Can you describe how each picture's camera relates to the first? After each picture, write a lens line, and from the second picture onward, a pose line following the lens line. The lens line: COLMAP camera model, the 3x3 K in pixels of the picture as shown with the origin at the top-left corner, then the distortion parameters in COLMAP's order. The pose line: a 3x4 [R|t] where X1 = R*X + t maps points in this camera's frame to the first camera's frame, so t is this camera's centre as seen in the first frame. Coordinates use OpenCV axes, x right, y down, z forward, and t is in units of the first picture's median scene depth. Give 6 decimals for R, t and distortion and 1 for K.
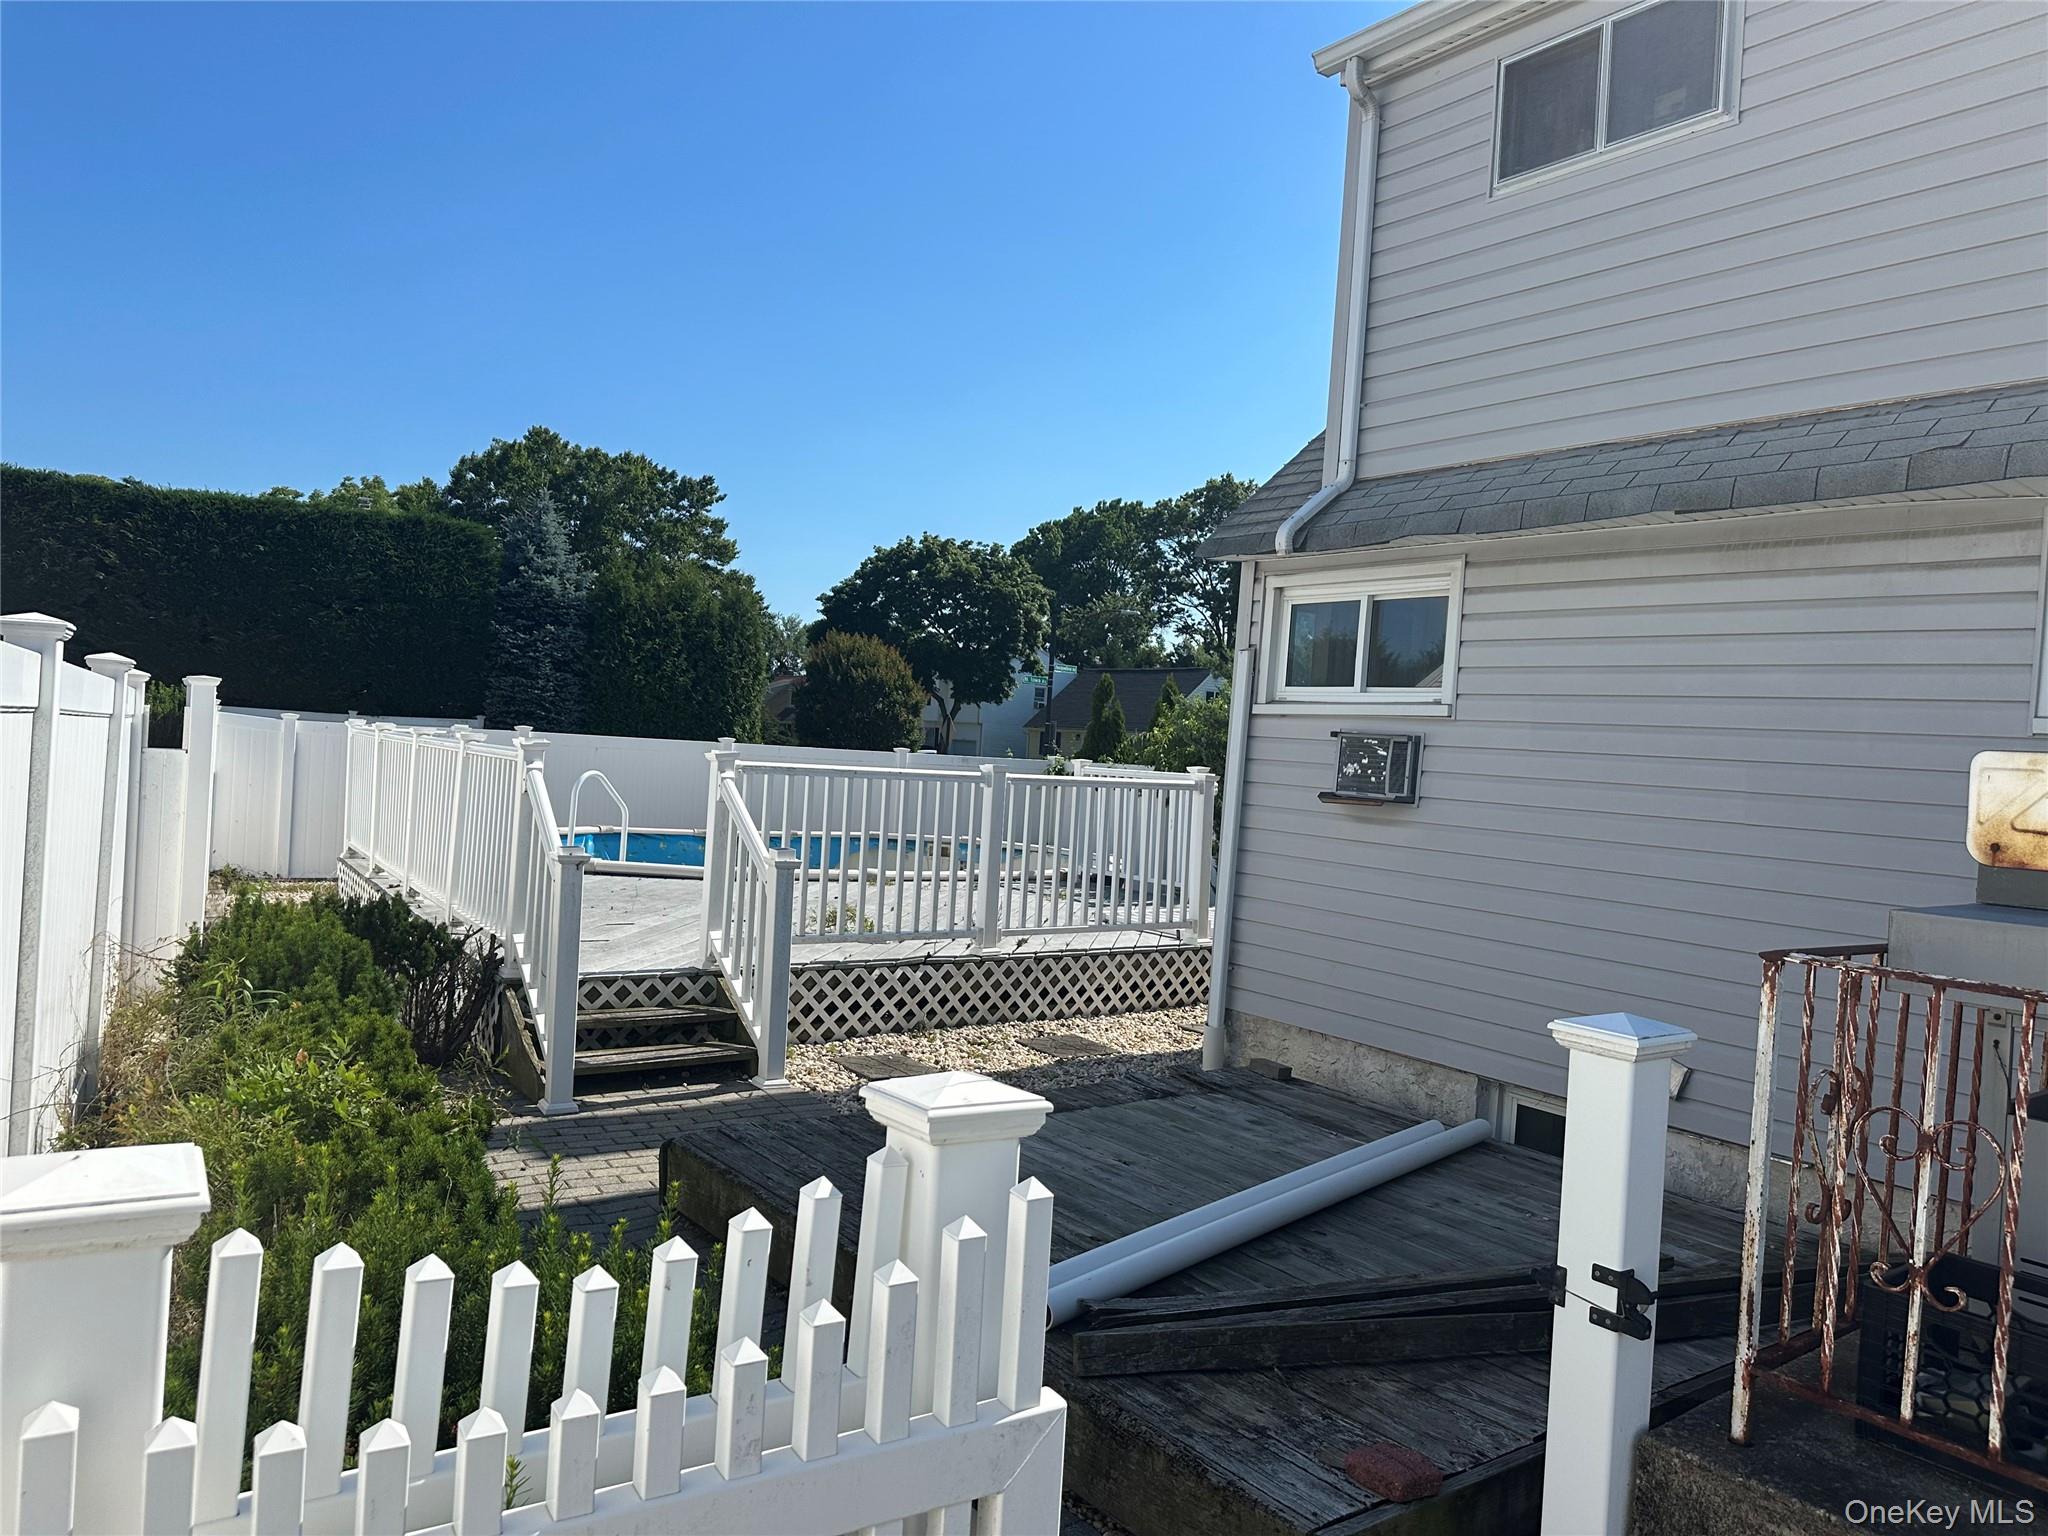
lens RADIAL K [[1457.2, 0, 1006.2], [0, 1457.2, 758.3], [0, 0, 1]] dist [0.049593, -0.045710]
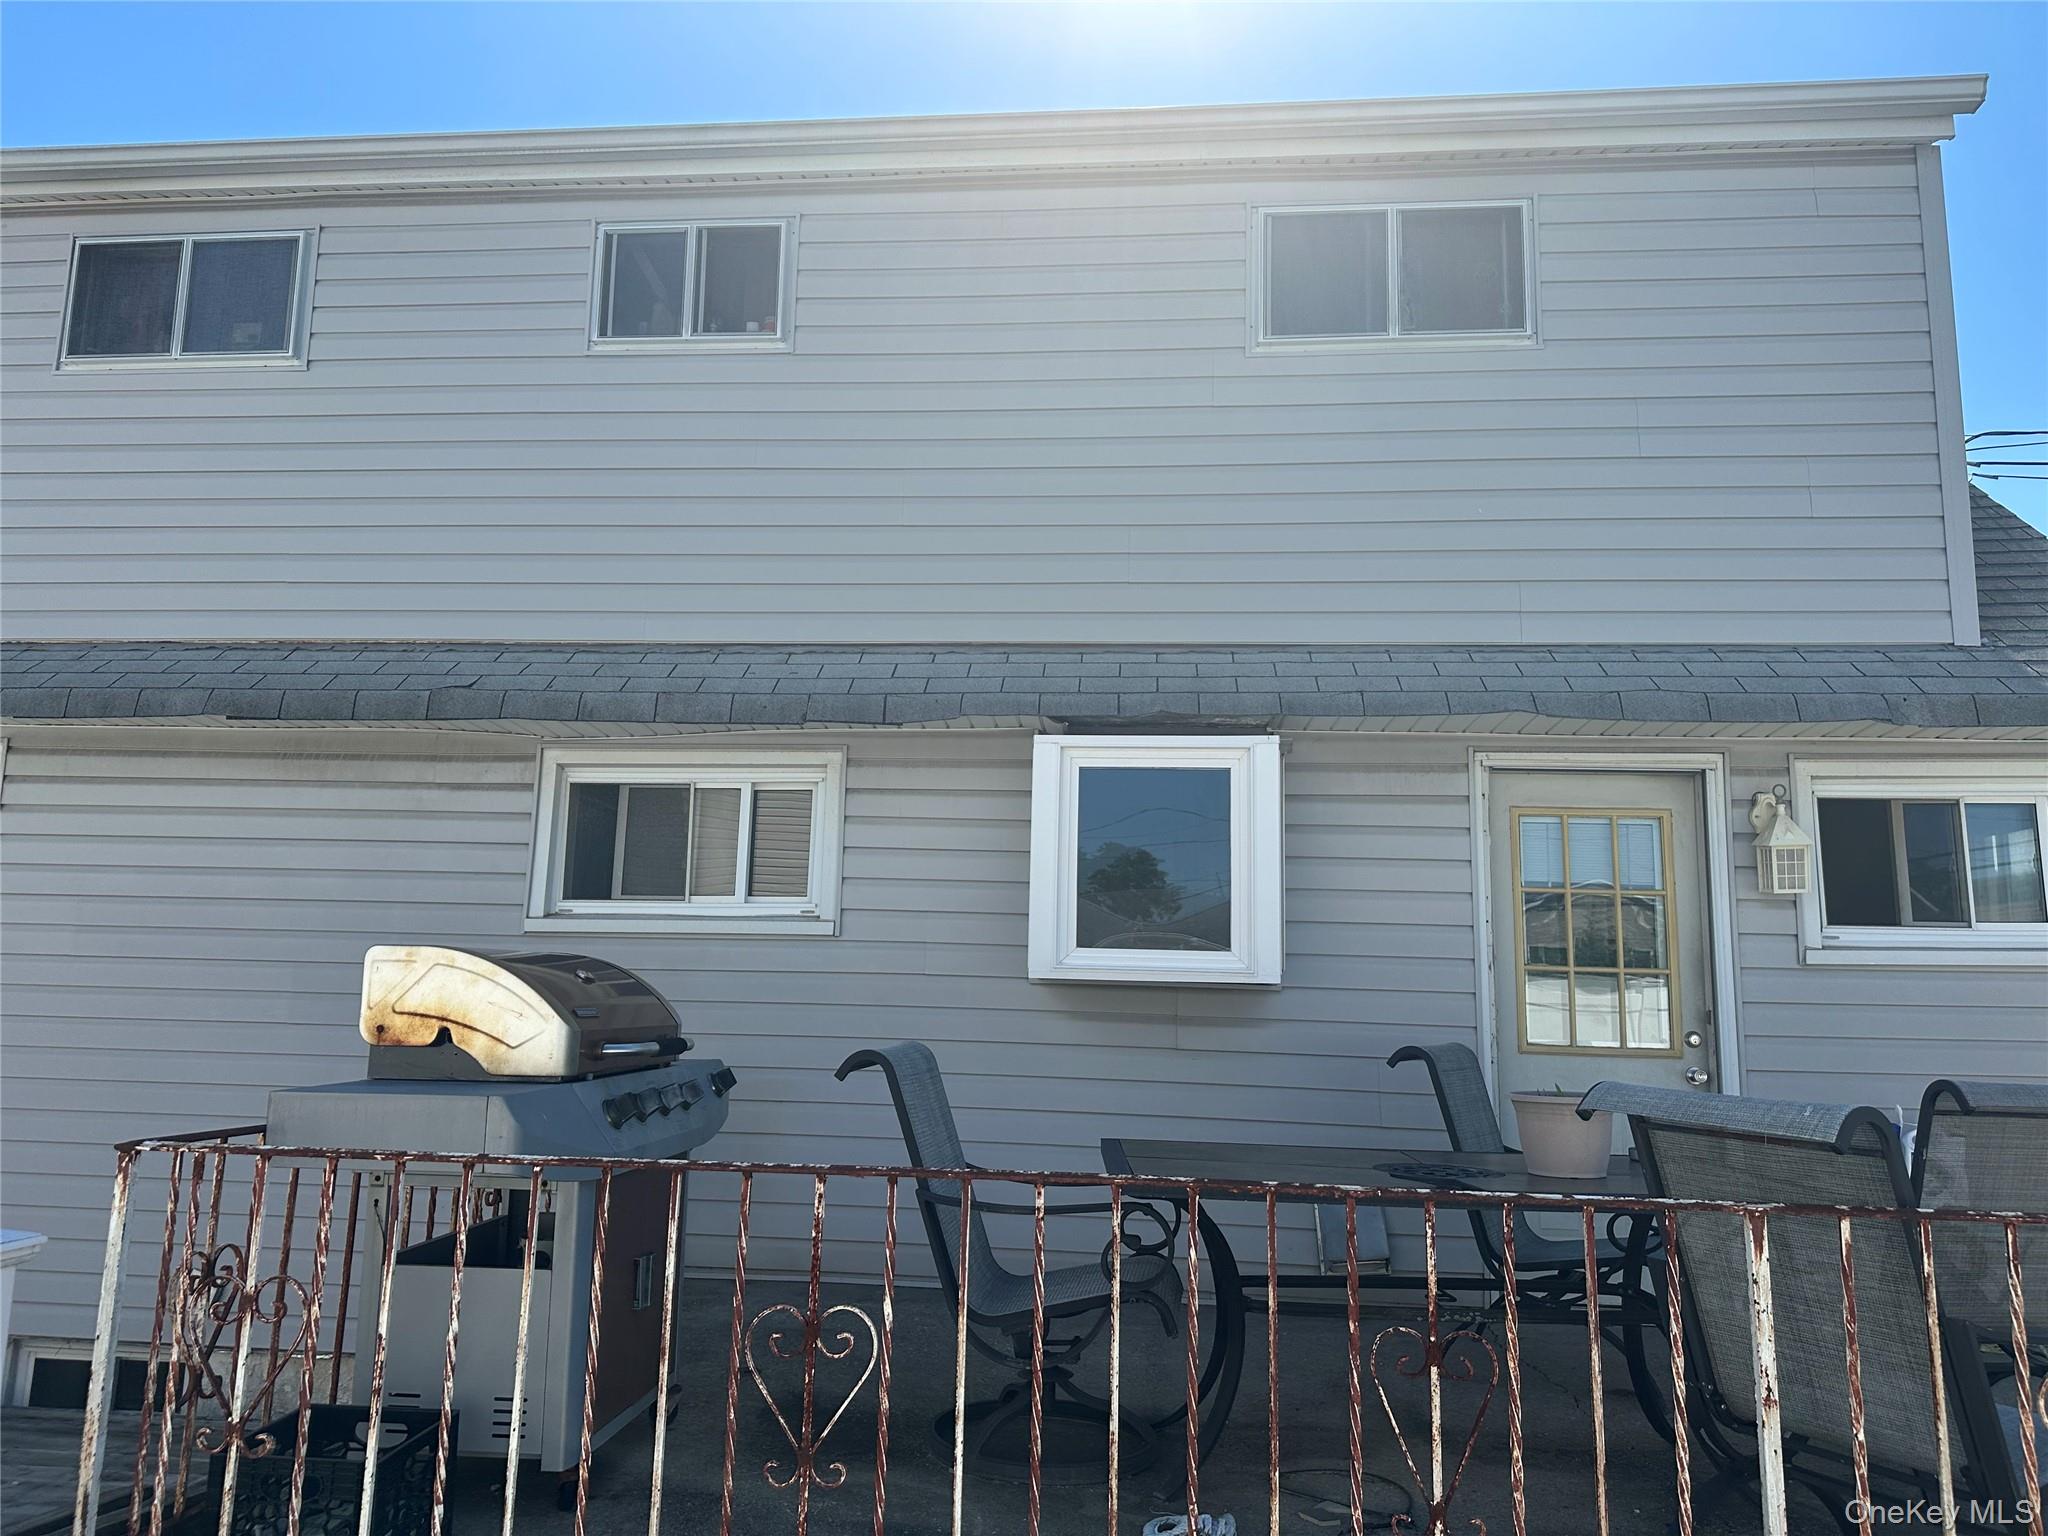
lens RADIAL K [[1457.2, 0, 1023.5], [0, 1457.2, 763.0], [0, 0, 1]] dist [0.049593, -0.045710]
pose [[0.662077, 0.079750, 0.745181, 0.059132], [0.021379, 0.991908, -0.125149, 0.003914], [-0.749131, 0.098790, 0.655014, -0.077353]]
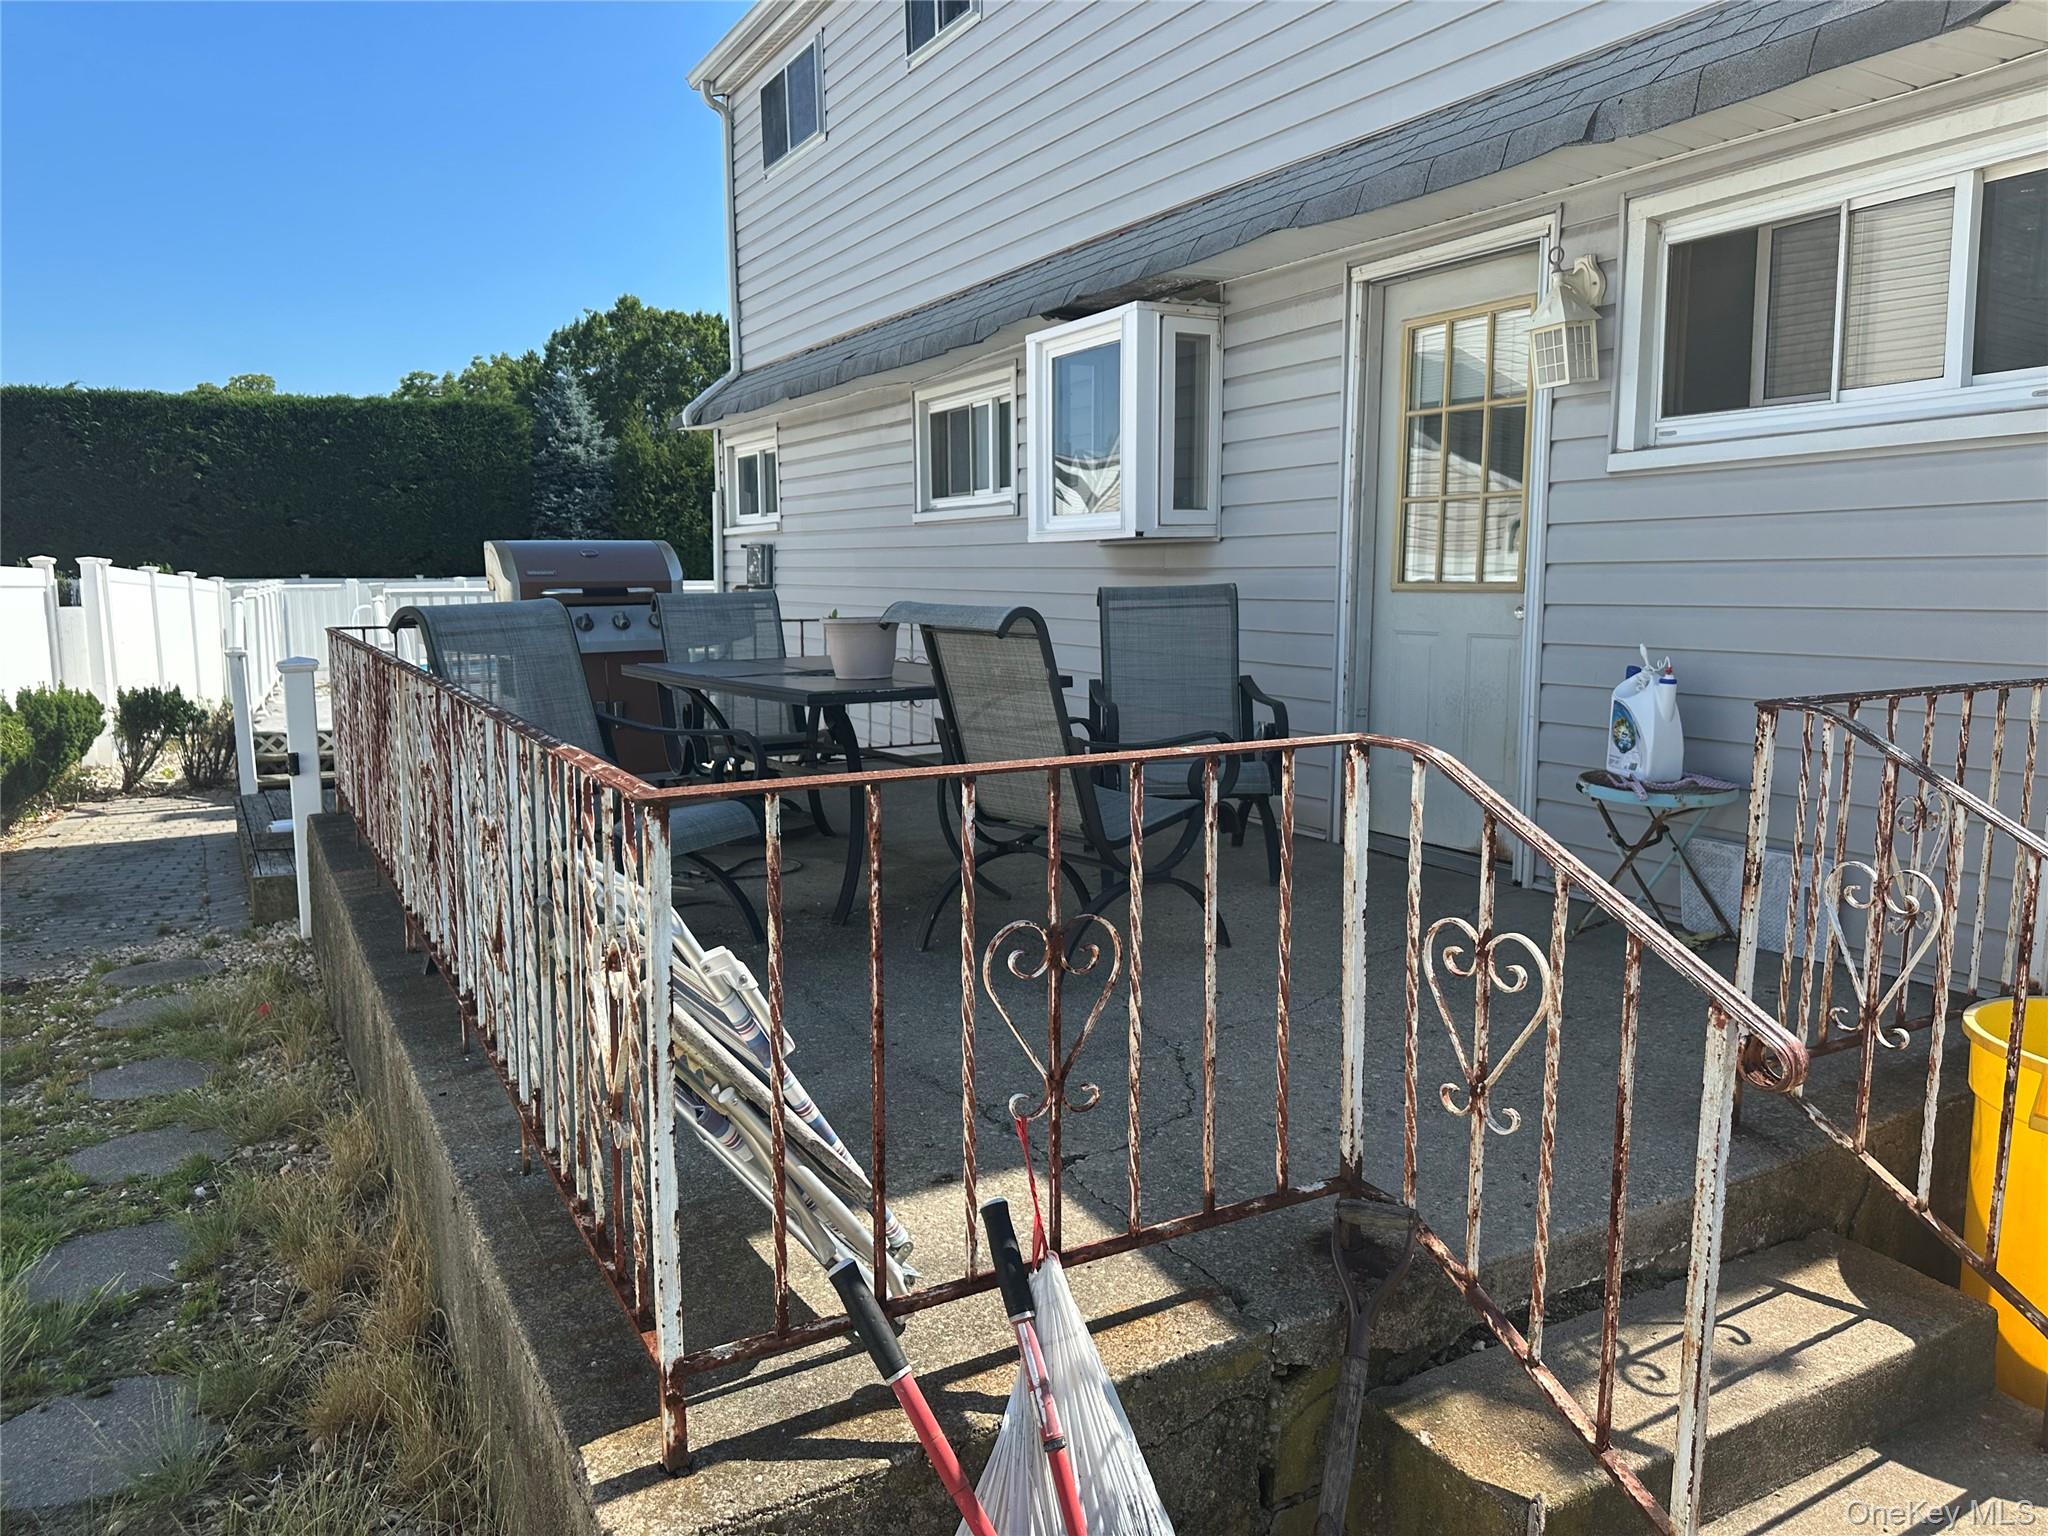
lens RADIAL K [[1457.2, 0, 1009.1], [0, 1457.2, 757.1], [0, 0, 1]] dist [0.049593, -0.045710]
pose [[0.990261, -0.054269, -0.128209, 0.835146], [0.068920, 0.991231, 0.112747, 0.059307], [0.120966, -0.120485, 0.985318, -0.588986]]
